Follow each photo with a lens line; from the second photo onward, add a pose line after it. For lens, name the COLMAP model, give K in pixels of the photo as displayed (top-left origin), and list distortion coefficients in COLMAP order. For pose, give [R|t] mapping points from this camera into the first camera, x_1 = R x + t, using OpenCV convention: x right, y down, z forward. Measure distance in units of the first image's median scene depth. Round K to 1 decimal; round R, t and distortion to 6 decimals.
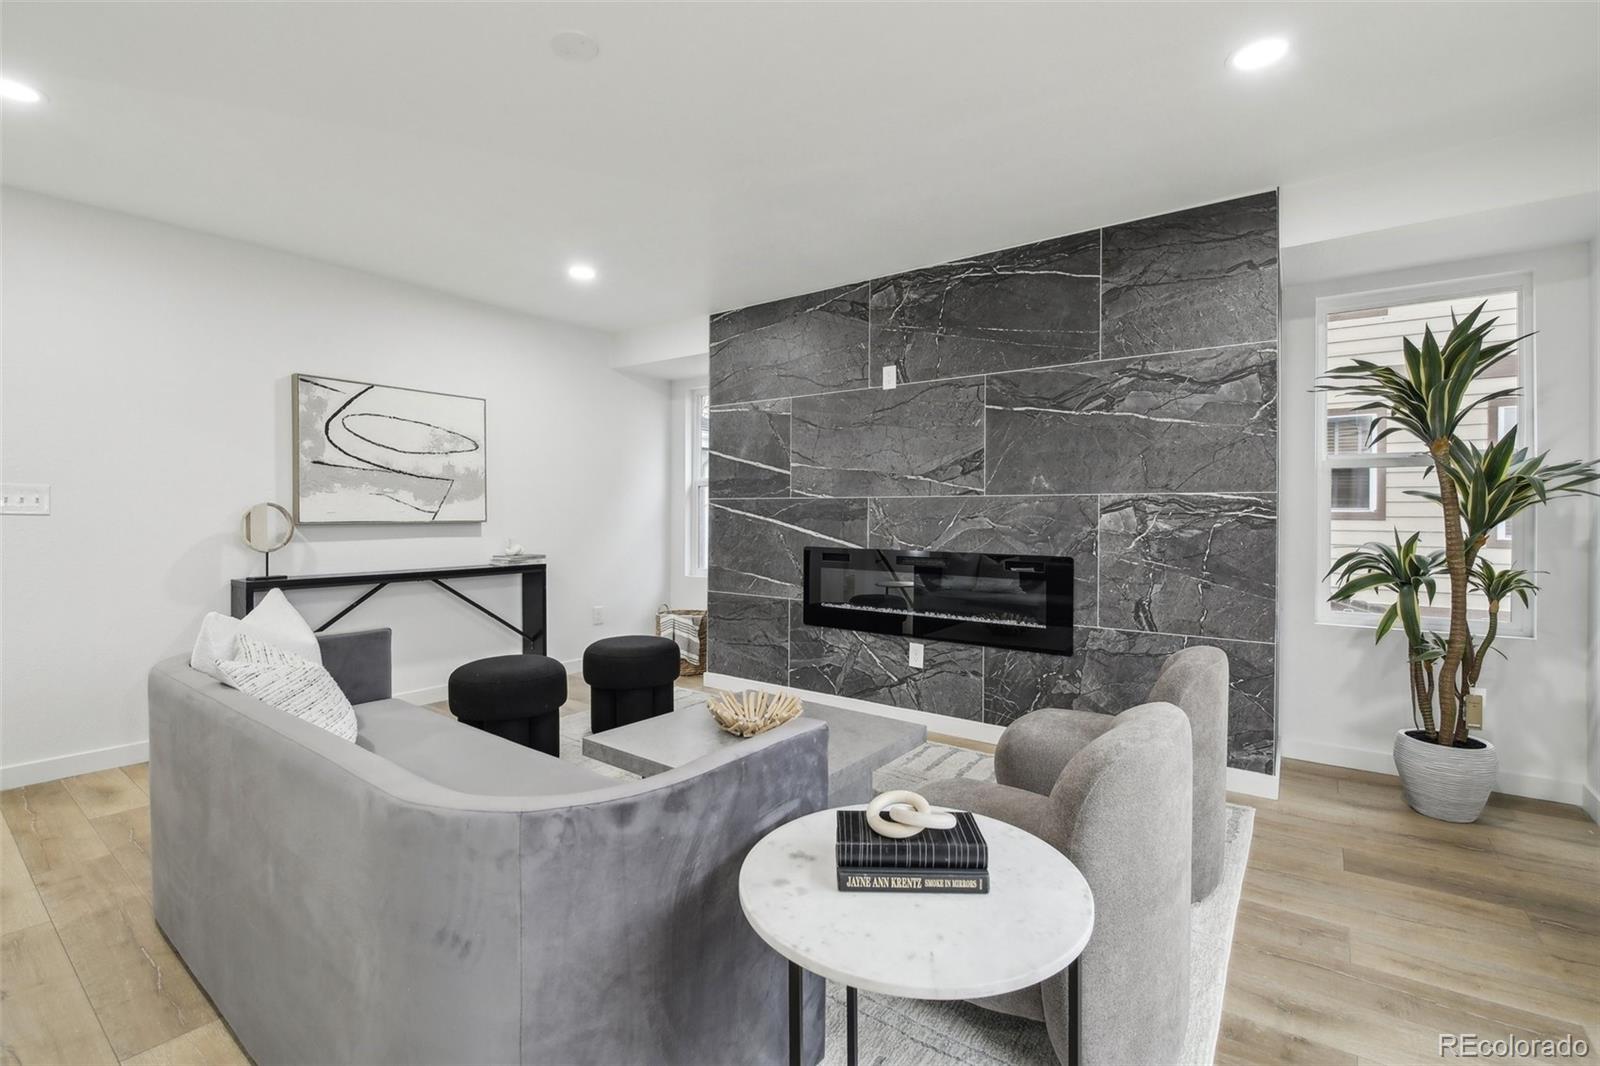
lens RADIAL K [[711.0, 0, 793.5], [0, 711.0, 522.6], [0, 0, 1]] dist [-0.002909, -0.000111]
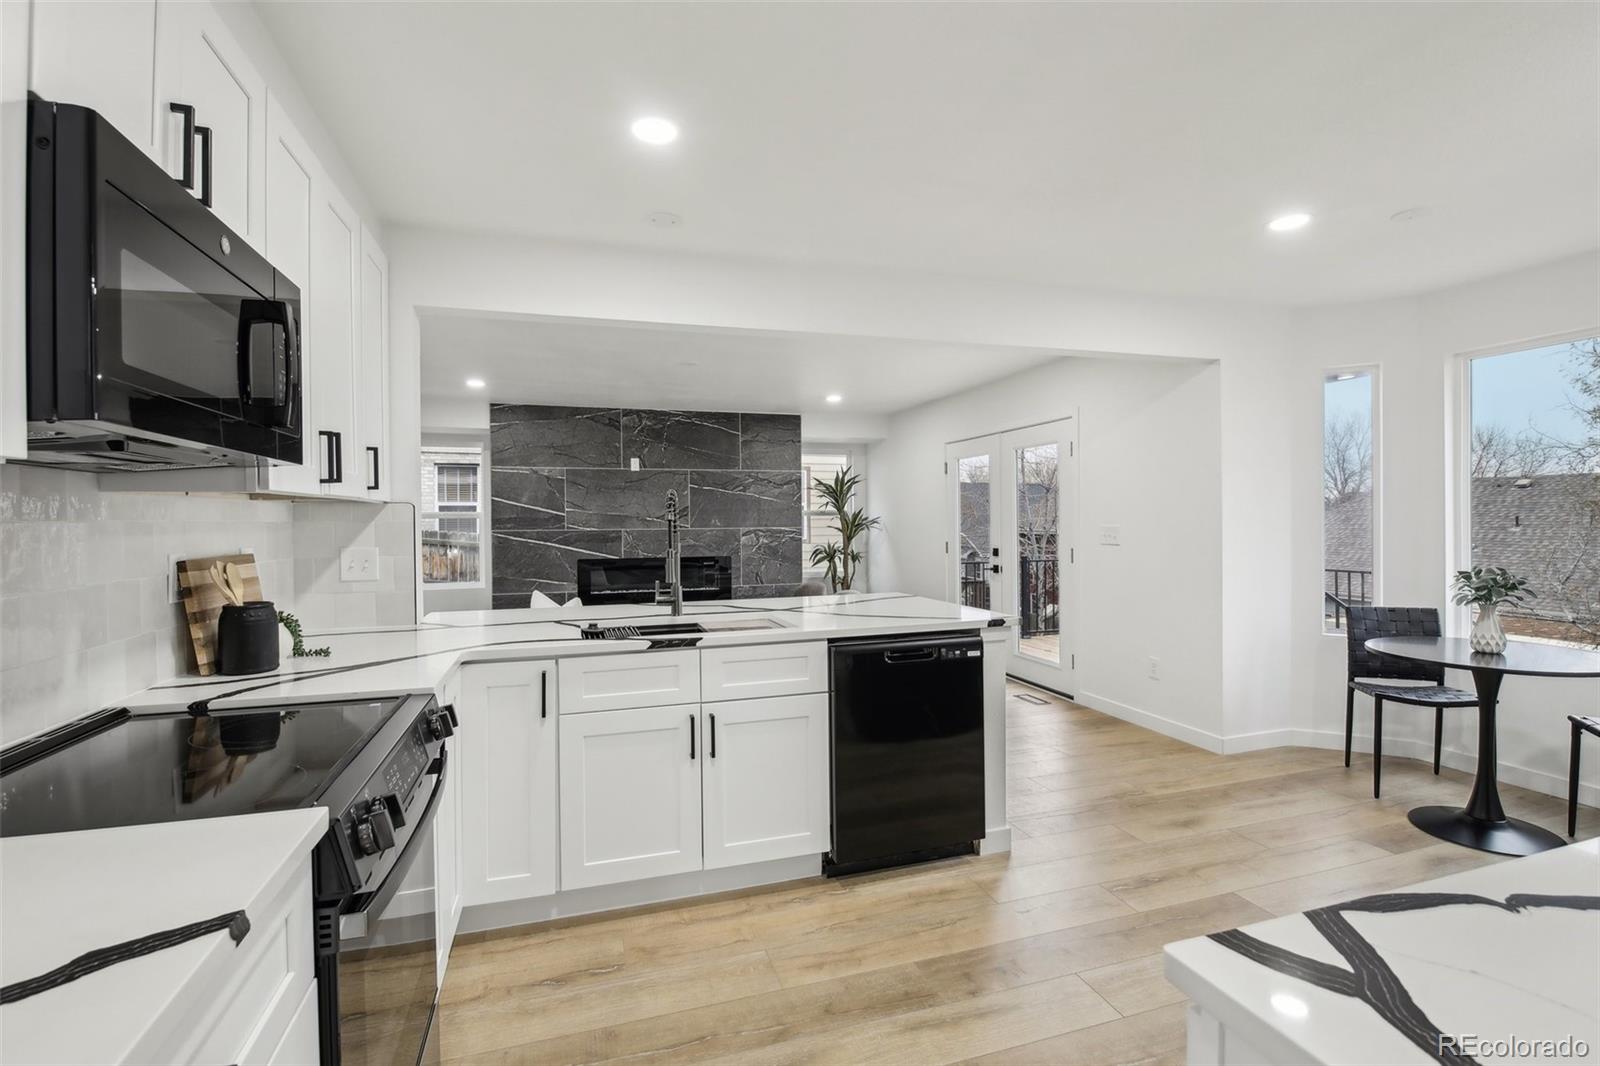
lens RADIAL K [[716.6, 0, 800.0], [0, 716.6, 533.0], [0, 0, 1]] dist [-0.044617, -0.000228]
pose [[0.575709, -0.023787, 0.817308, -1.170745], [0.019800, 0.999689, 0.015147, -0.047755], [-0.817415, 0.007462, 0.576001, -0.426486]]
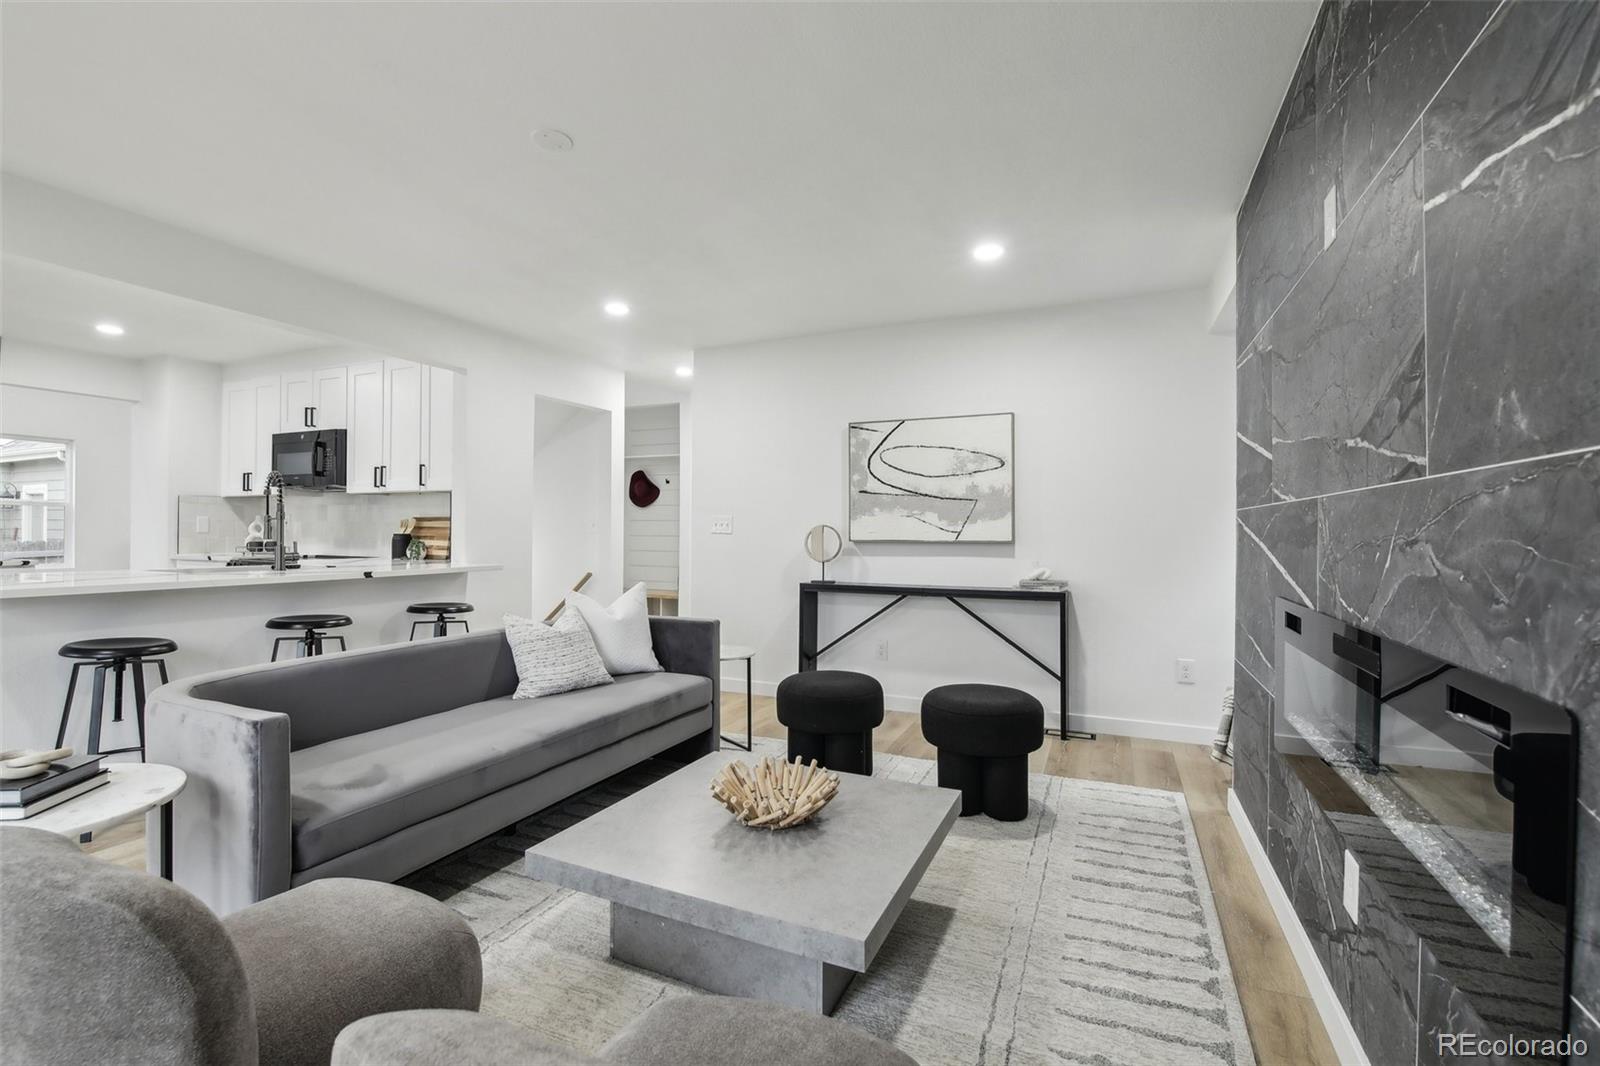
lens RADIAL K [[711.0, 0, 793.5], [0, 711.0, 522.6], [0, 0, 1]] dist [-0.002909, -0.000111]
pose [[0.209587, -0.015344, -0.977670, 0.502993], [-0.014833, 0.999712, -0.018870, -0.006182], [0.977678, 0.018456, 0.209299, 0.618218]]
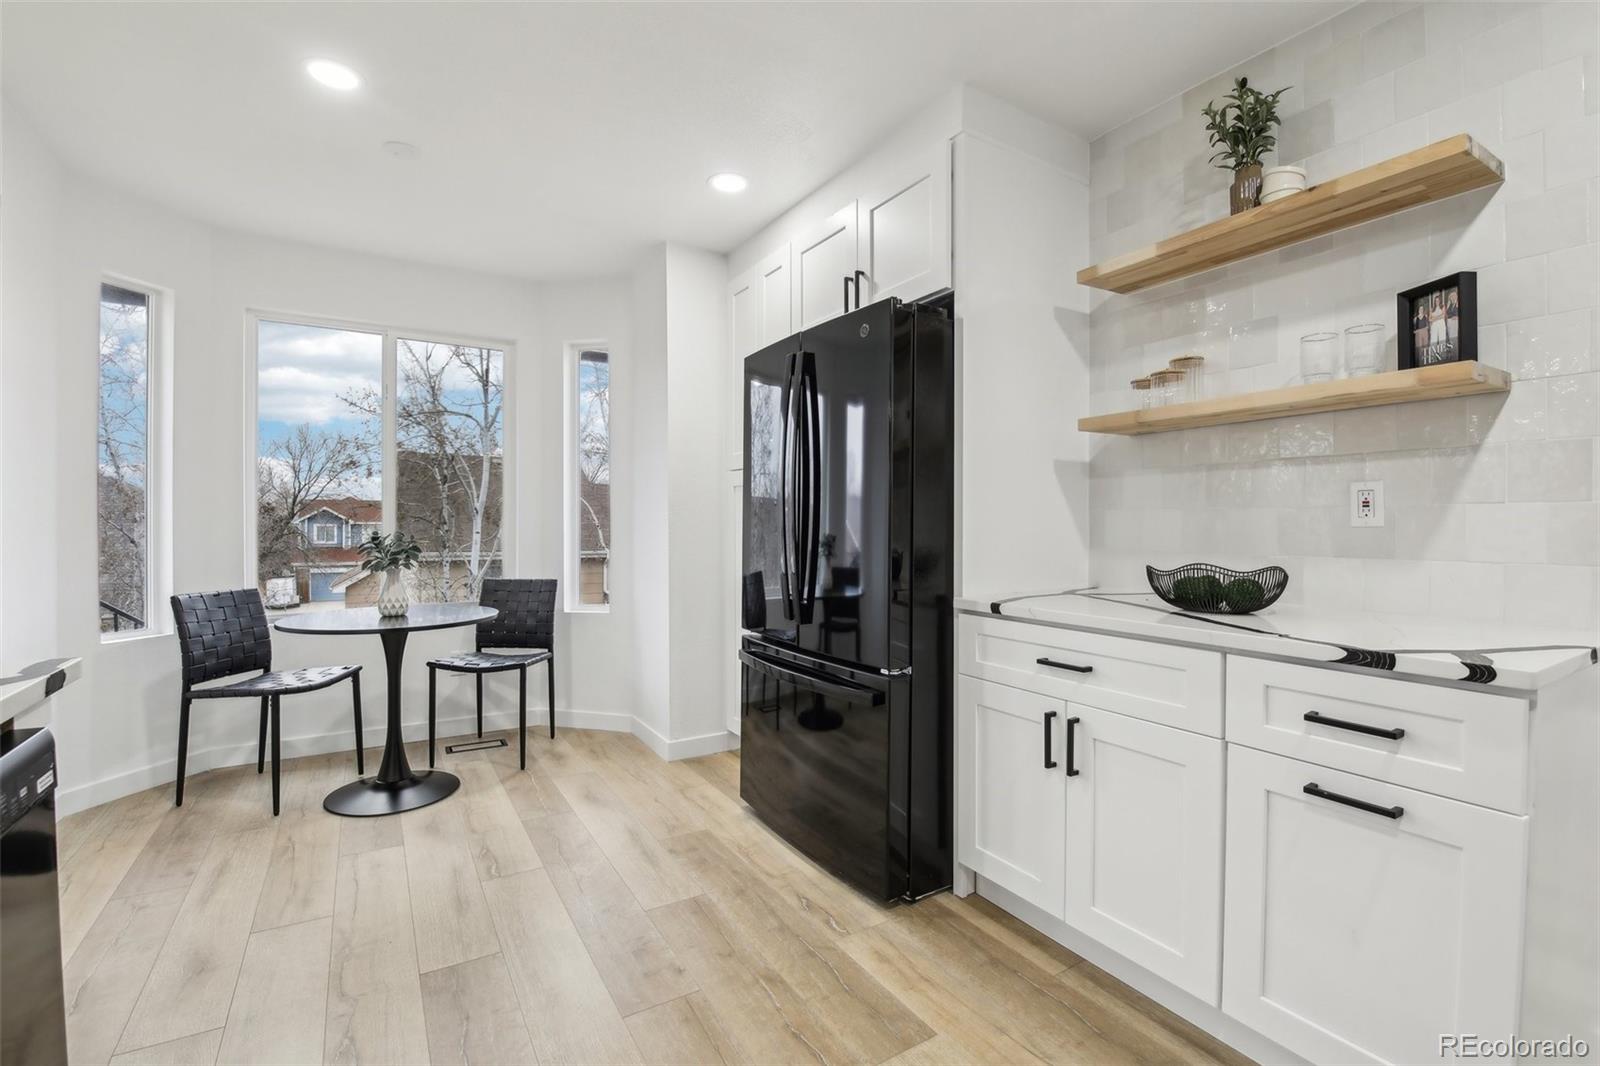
lens RADIAL K [[696.1, 0, 796.0], [0, 696.1, 525.5], [0, 0, 1]] dist [-0.012255, -0.000117]
pose [[-0.930163, -0.009988, 0.367011, -0.818858], [-0.003447, 0.999823, 0.018472, -0.005320], [-0.367131, 0.015917, -0.930033, -0.049636]]
